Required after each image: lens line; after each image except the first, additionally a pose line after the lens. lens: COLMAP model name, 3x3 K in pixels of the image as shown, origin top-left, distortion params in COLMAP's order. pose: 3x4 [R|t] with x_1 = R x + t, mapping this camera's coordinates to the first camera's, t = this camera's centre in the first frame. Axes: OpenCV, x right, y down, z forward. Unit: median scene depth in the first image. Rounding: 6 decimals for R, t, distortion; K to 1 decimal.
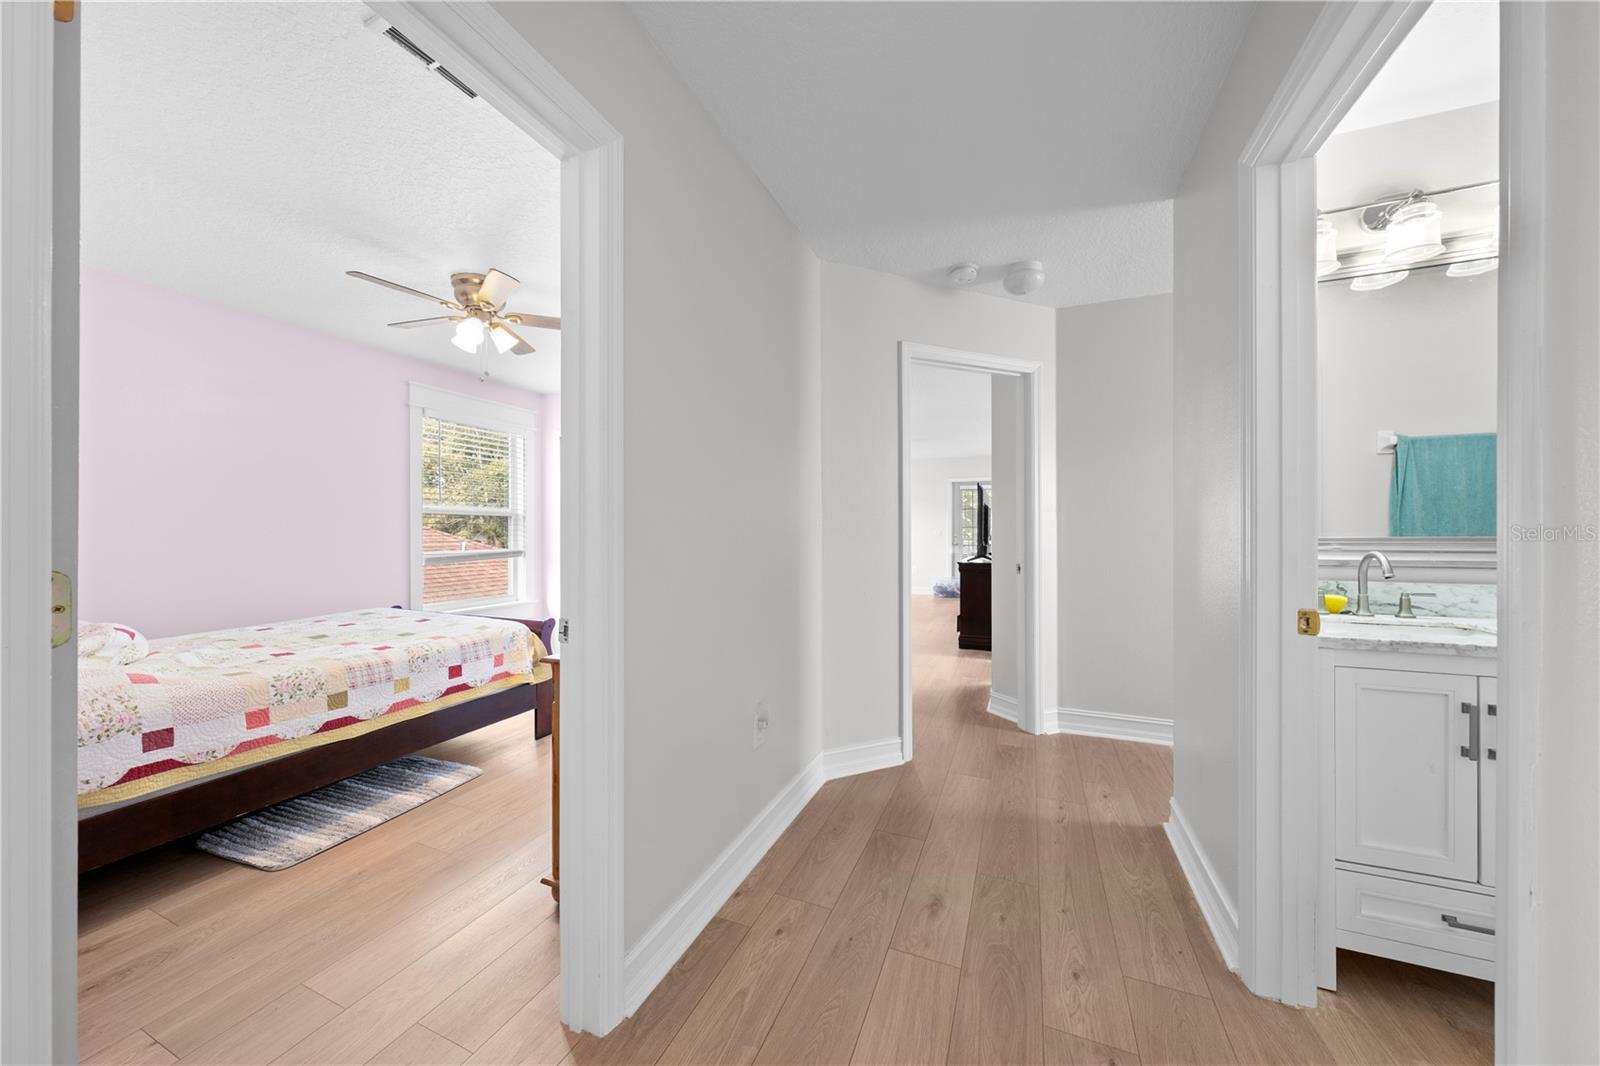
lens RADIAL K [[541.1, 0, 796.2], [0, 541.1, 532.4], [0, 0, 1]] dist [-0.004481, 0.000535]
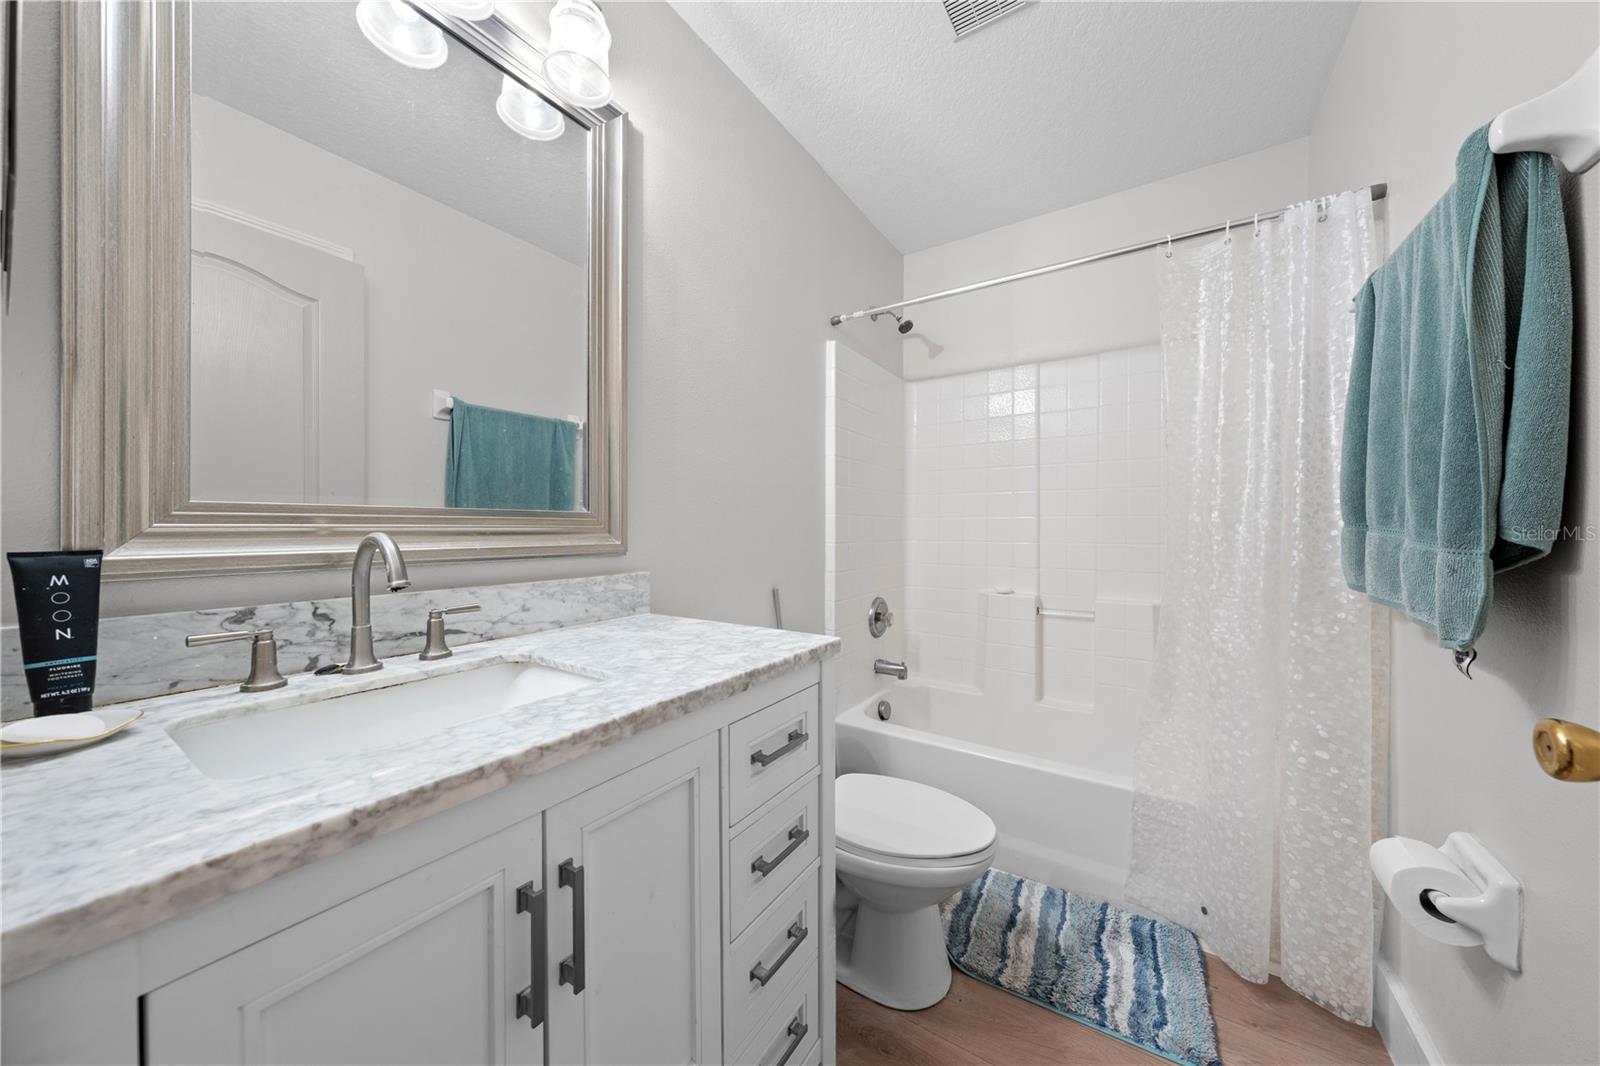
lens RADIAL K [[541.1, 0, 811.3], [0, 541.1, 528.6], [0, 0, 1]] dist [-0.004481, 0.000535]
pose [[0.166763, 0.000518, 0.985997, 0.658869], [-0.003042, 0.999995, -0.000011, 0.030044], [-0.985992, -0.002997, 0.166764, 0.538684]]
